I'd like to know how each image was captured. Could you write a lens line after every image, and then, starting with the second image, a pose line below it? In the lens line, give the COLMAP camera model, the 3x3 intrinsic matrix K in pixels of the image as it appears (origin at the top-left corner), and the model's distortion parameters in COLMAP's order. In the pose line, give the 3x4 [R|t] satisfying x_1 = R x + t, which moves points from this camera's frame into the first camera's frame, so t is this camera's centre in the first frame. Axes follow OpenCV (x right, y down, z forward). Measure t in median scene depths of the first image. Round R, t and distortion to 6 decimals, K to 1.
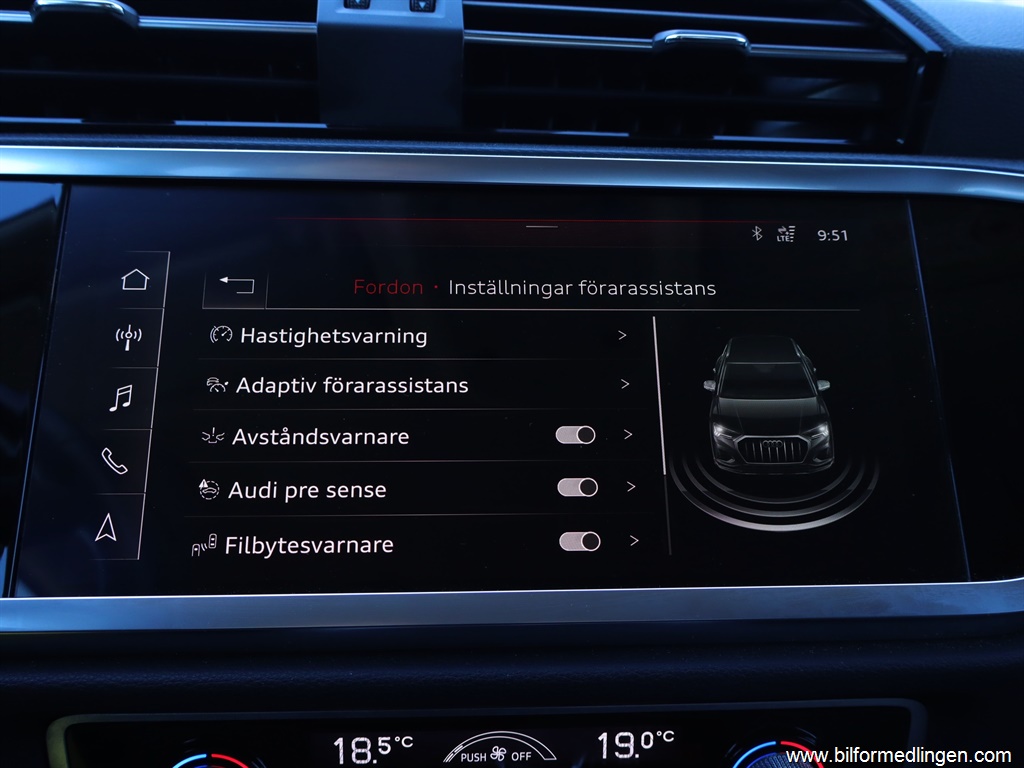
lens RADIAL K [[955.3, 0, 512.0], [0, 955.3, 384.0], [0, 0, 1]] dist [-0.004256, -0.003239]
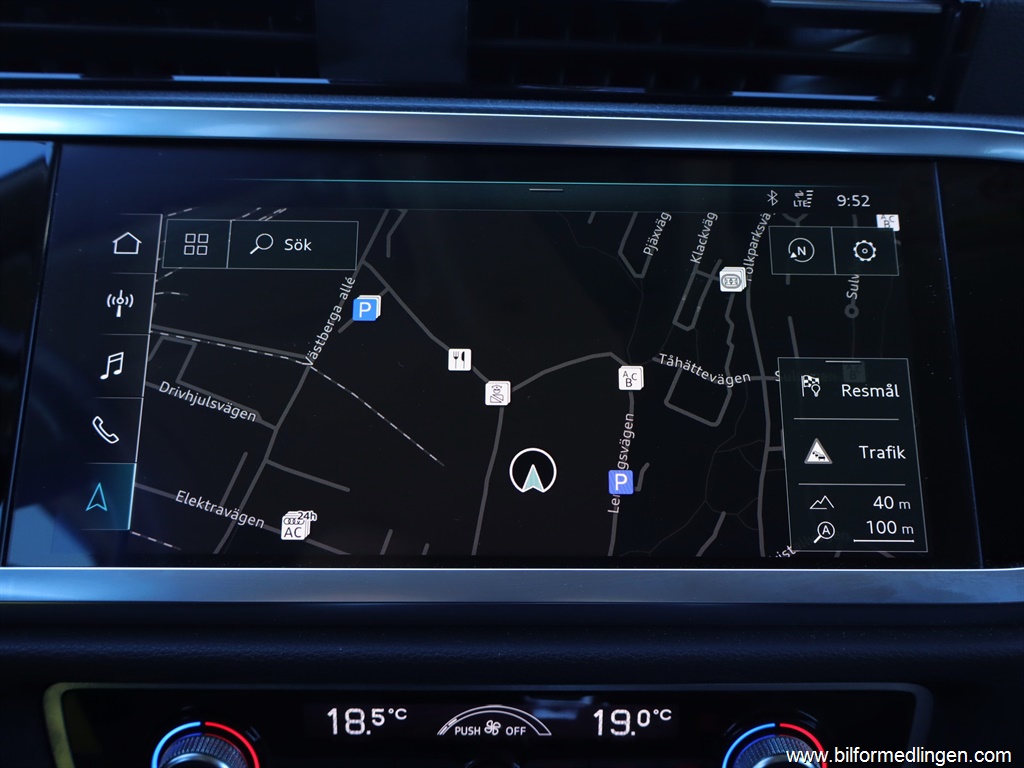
lens RADIAL K [[955.3, 0, 512.0], [0, 955.3, 384.0], [0, 0, 1]] dist [-0.004256, -0.003239]
pose [[0.999183, 0.013261, -0.038165, 0.038922], [-0.010900, 0.998052, 0.061424, -0.030481], [0.038906, -0.060958, 0.997382, 0.032652]]
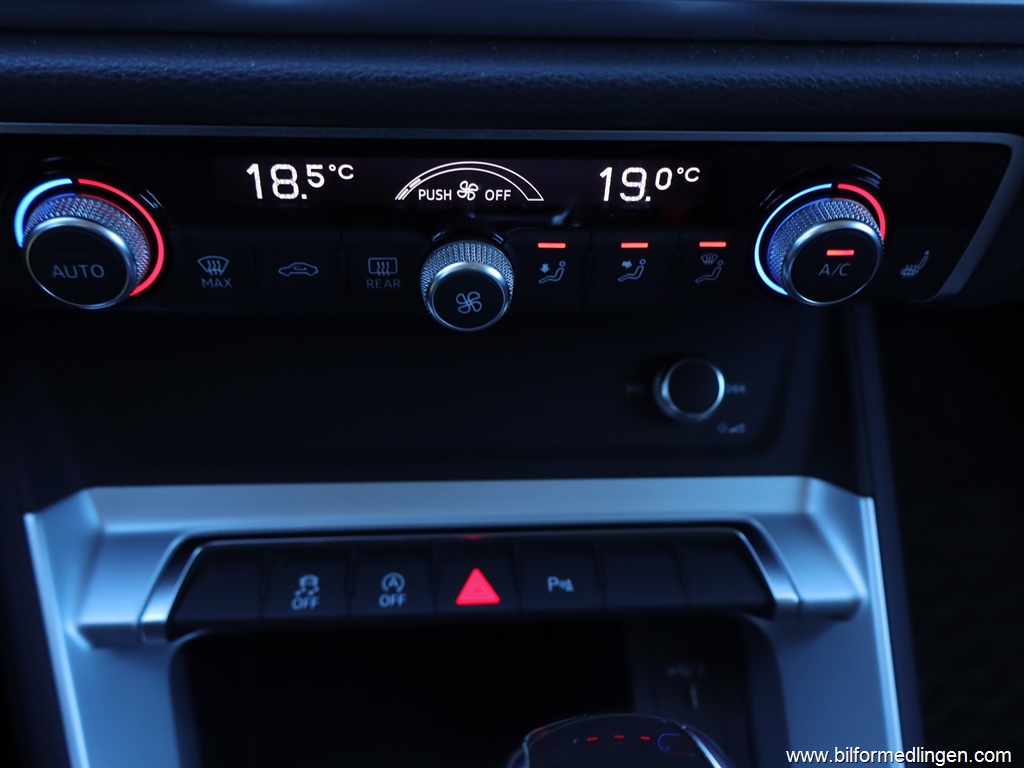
lens RADIAL K [[955.3, 0, 512.0], [0, 955.3, 384.0], [0, 0, 1]] dist [-0.004256, -0.003239]
pose [[0.999225, 0.017080, 0.035474, -0.003384], [-0.032428, 0.867988, 0.495525, 0.142595], [-0.022328, -0.496291, 0.867869, 0.262614]]
